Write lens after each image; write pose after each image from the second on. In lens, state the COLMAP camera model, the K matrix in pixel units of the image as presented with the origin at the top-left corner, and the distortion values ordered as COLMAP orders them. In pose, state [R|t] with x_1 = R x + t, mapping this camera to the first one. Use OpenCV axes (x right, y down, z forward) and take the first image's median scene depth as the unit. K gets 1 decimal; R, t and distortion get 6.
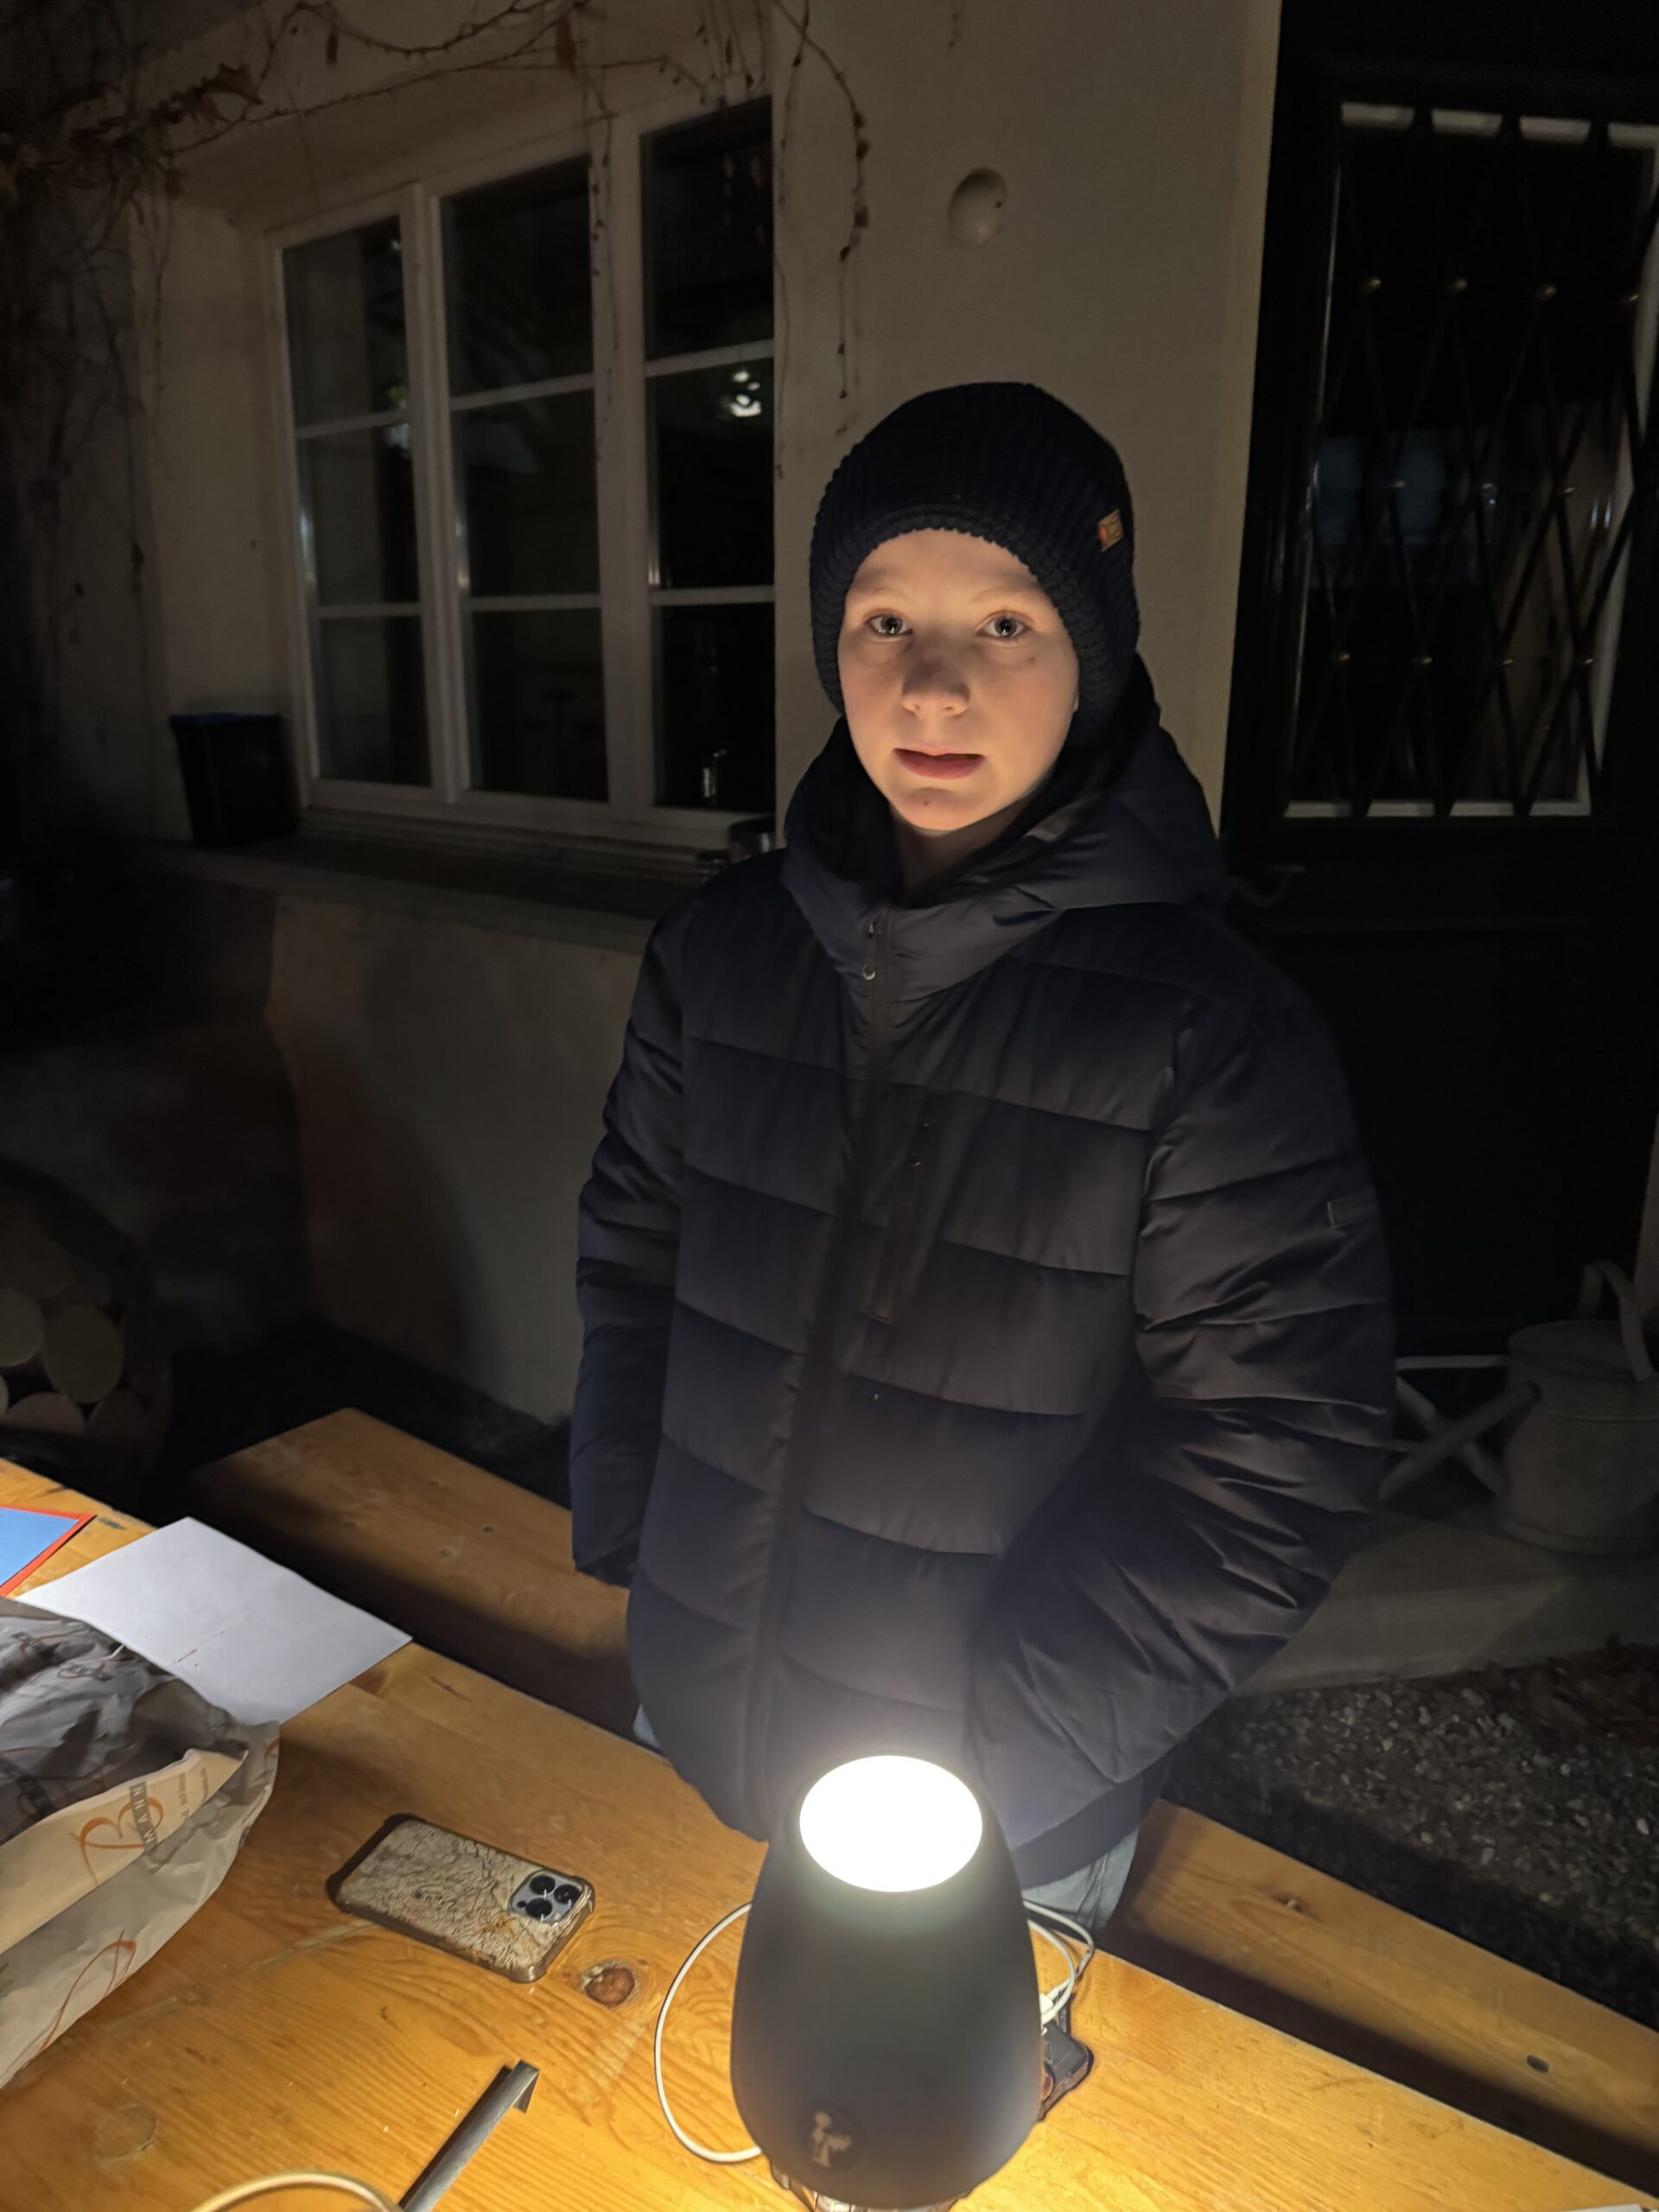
lens RADIAL K [[1544.7, 0, 841.9], [0, 1544.7, 1110.7], [0, 0, 1]] dist [0.003266, -0.008123]
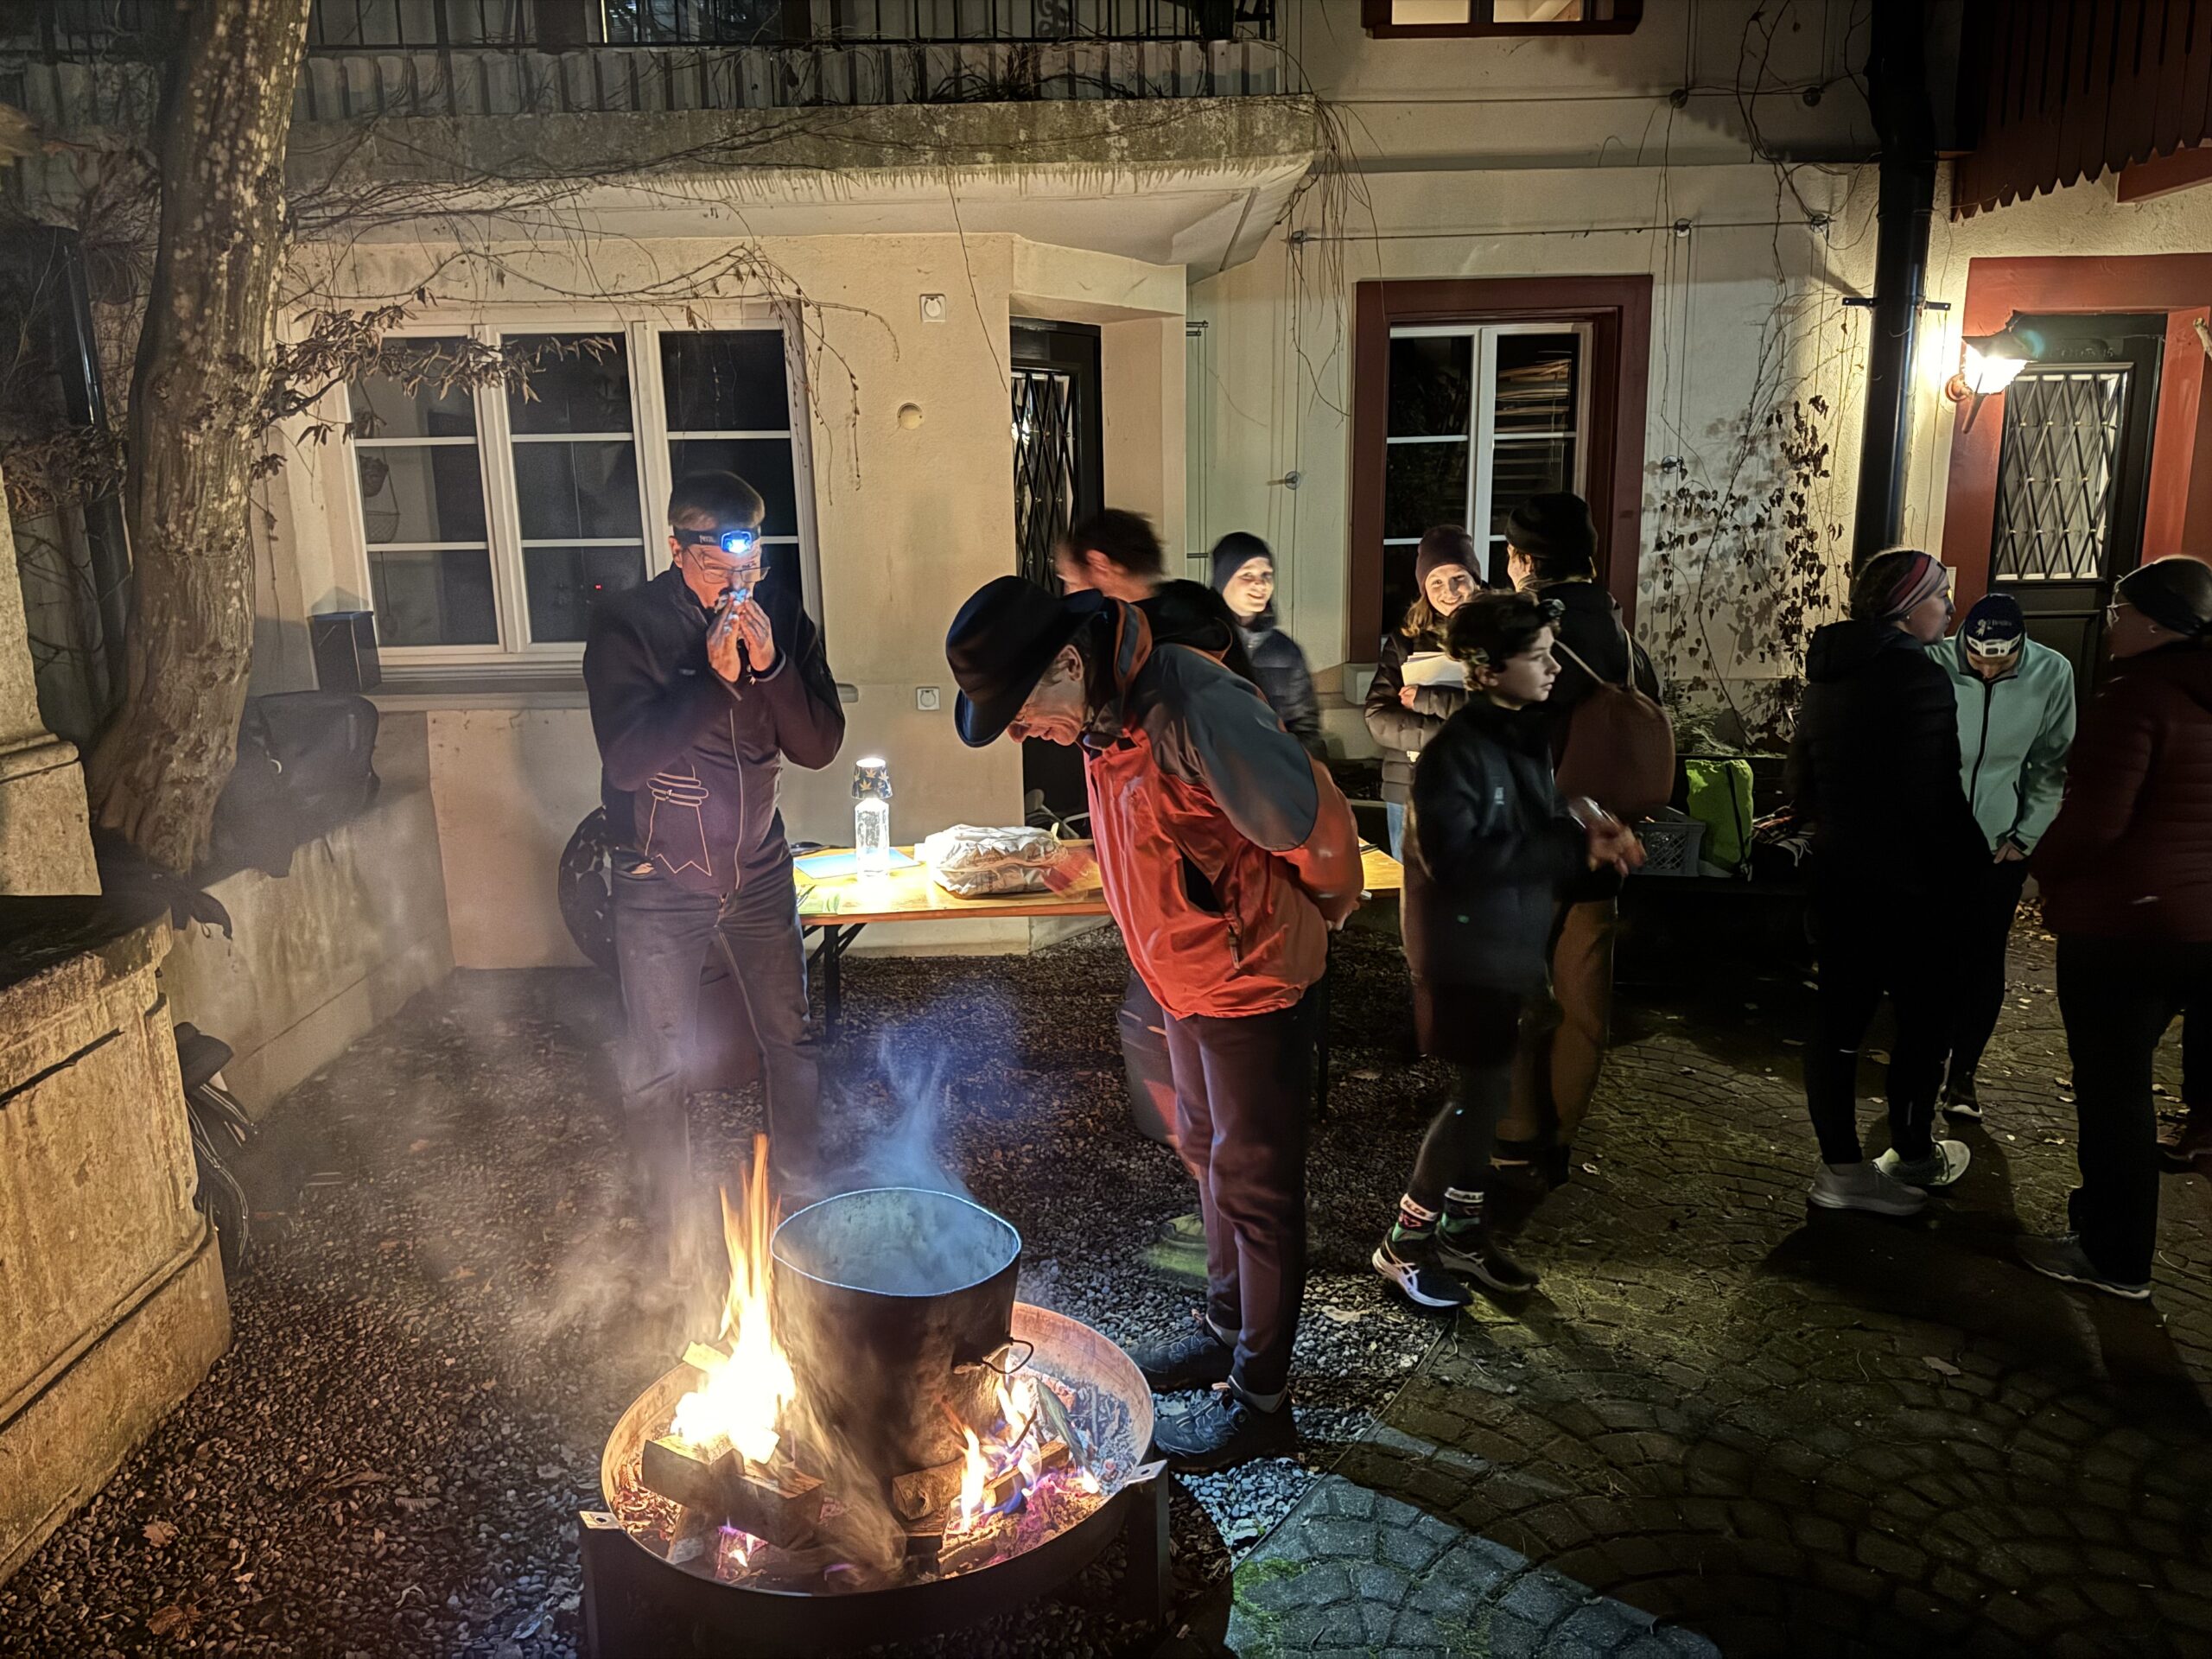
lens RADIAL K [[1544.7, 0, 1096.6], [0, 1544.7, 824.9], [0, 0, 1]] dist [0.003266, -0.008123]
pose [[0.734966, -0.164283, 0.657902, -1.442511], [0.199328, 0.979687, 0.021958, 0.129447], [-0.648146, 0.115000, 0.752783, -1.097170]]
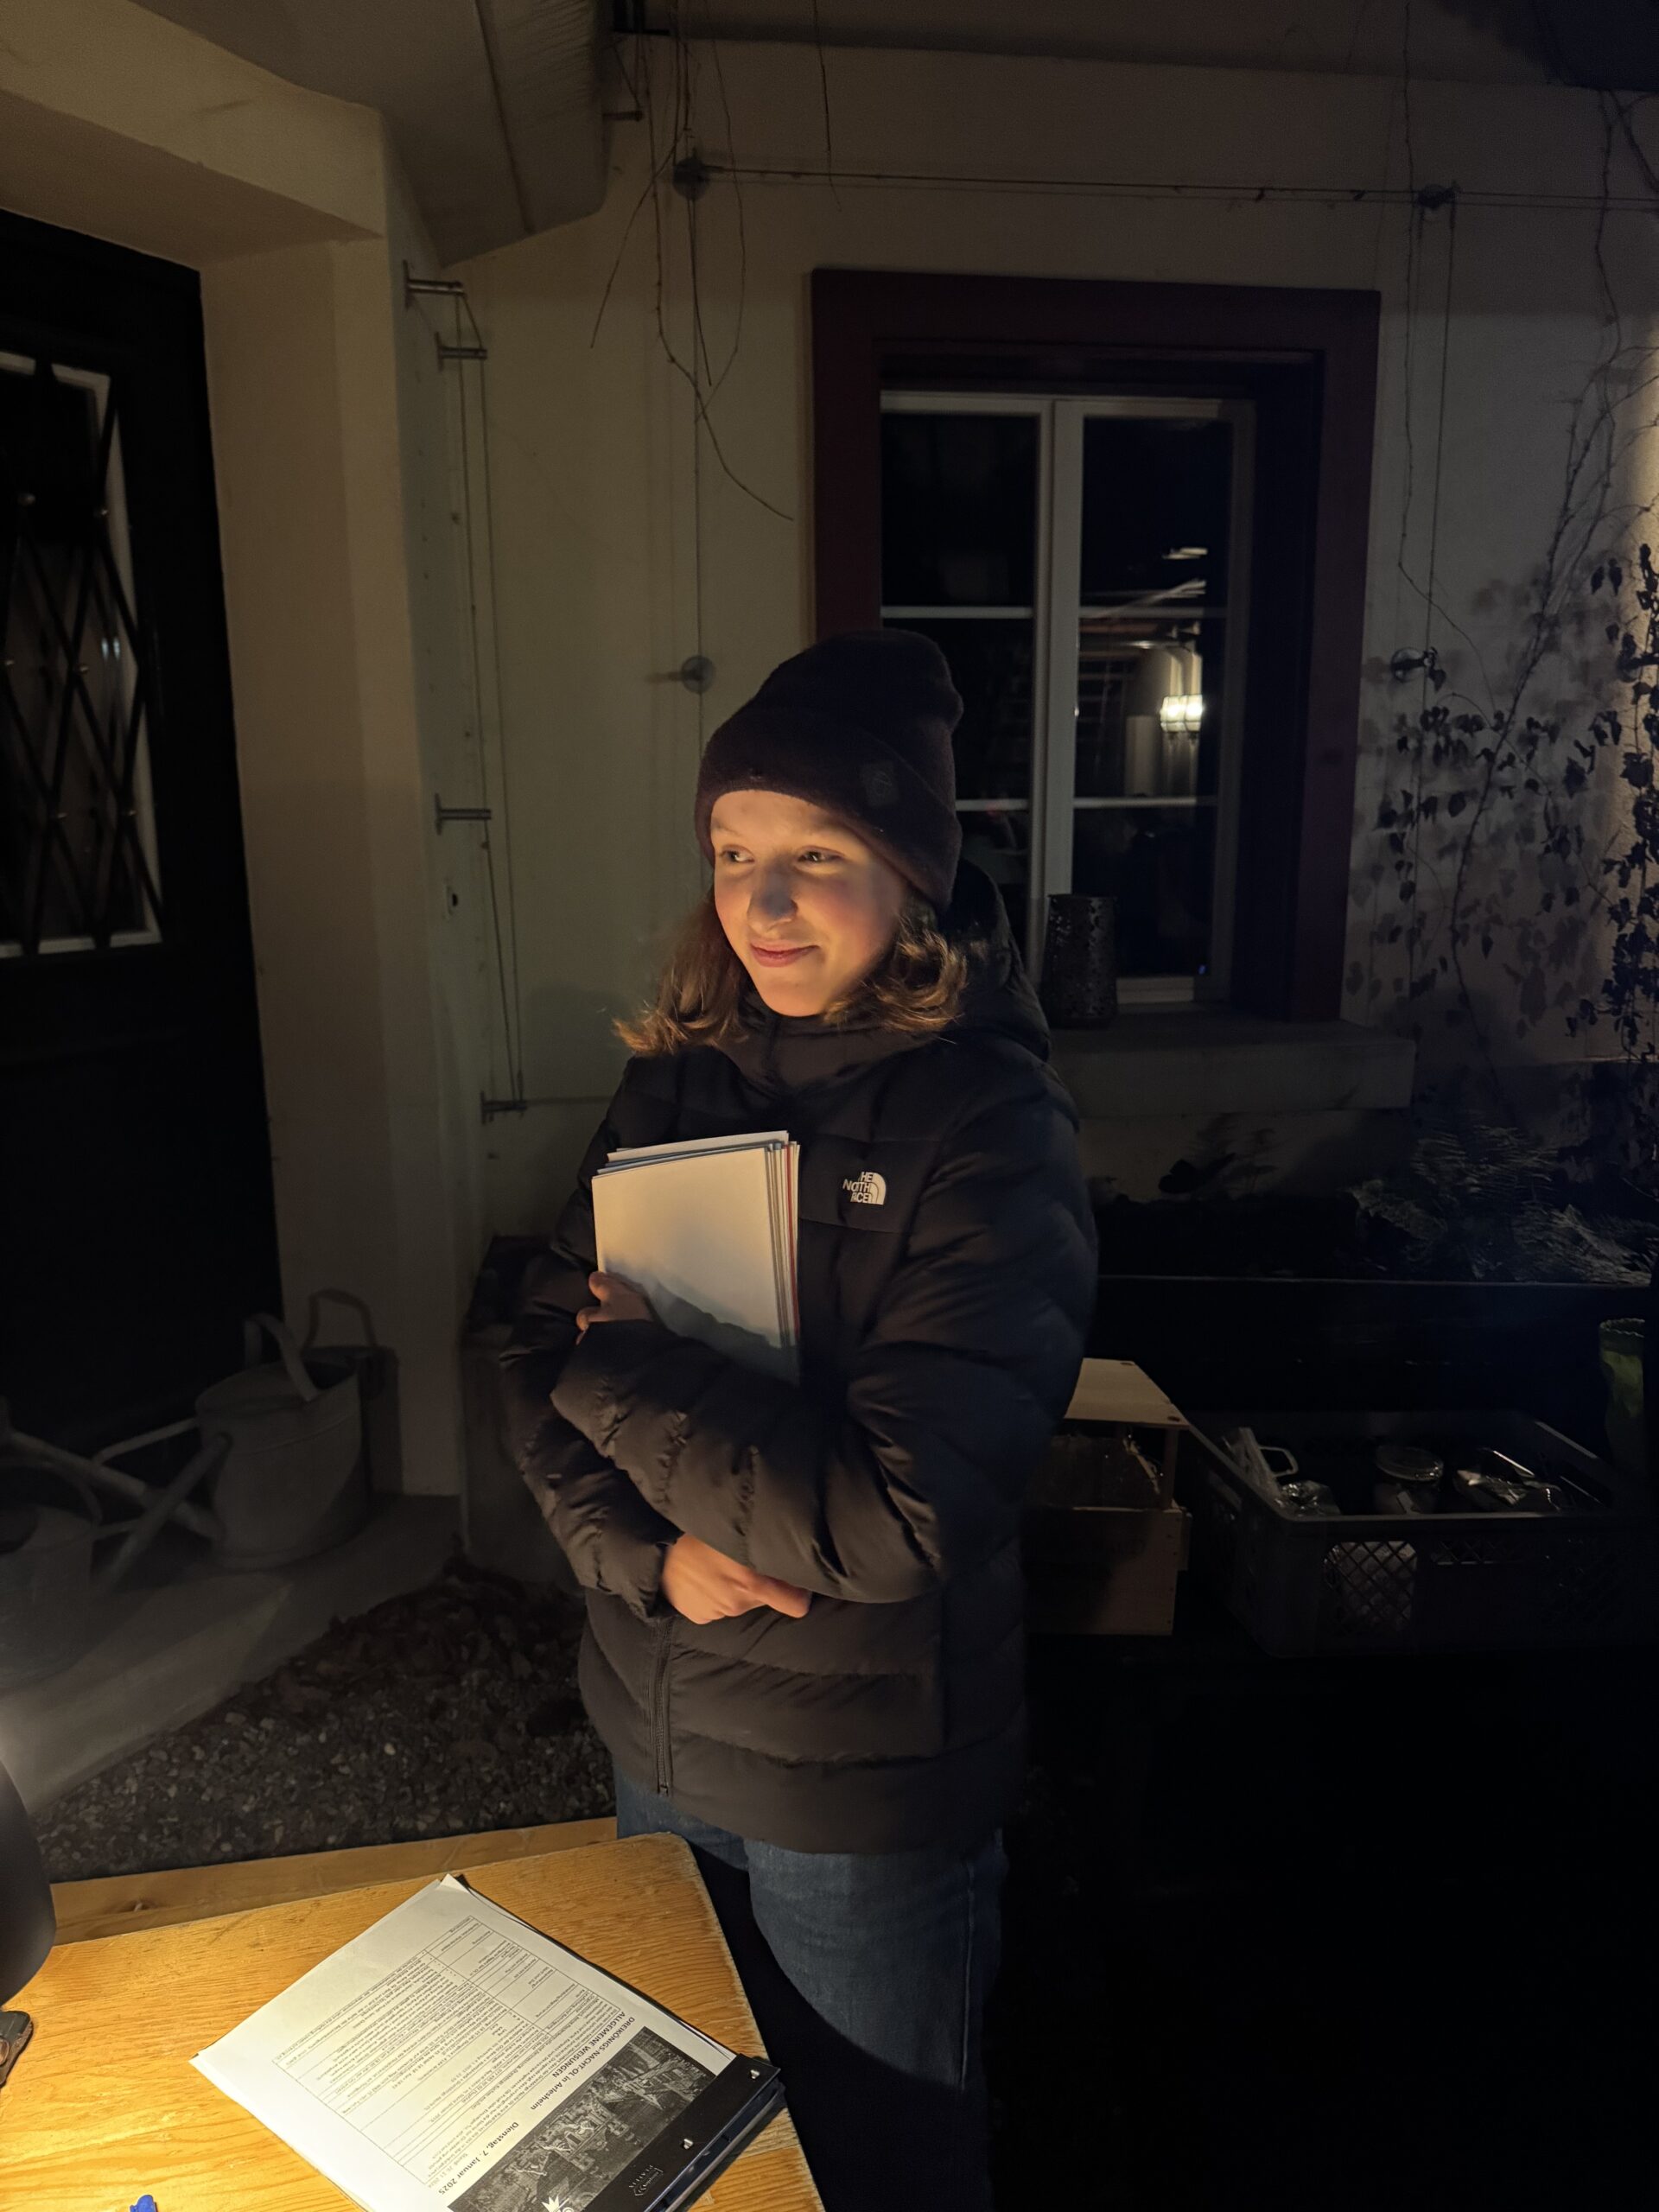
lens RADIAL K [[1544.7, 0, 841.9], [0, 1544.7, 1110.7], [0, 0, 1]] dist [0.003266, -0.008123]
pose [[0.642727, -0.158729, 0.749471, -0.083923], [0.207920, 0.977723, 0.028764, 0.005458], [-0.737341, 0.137343, 0.661412, -0.137094]]
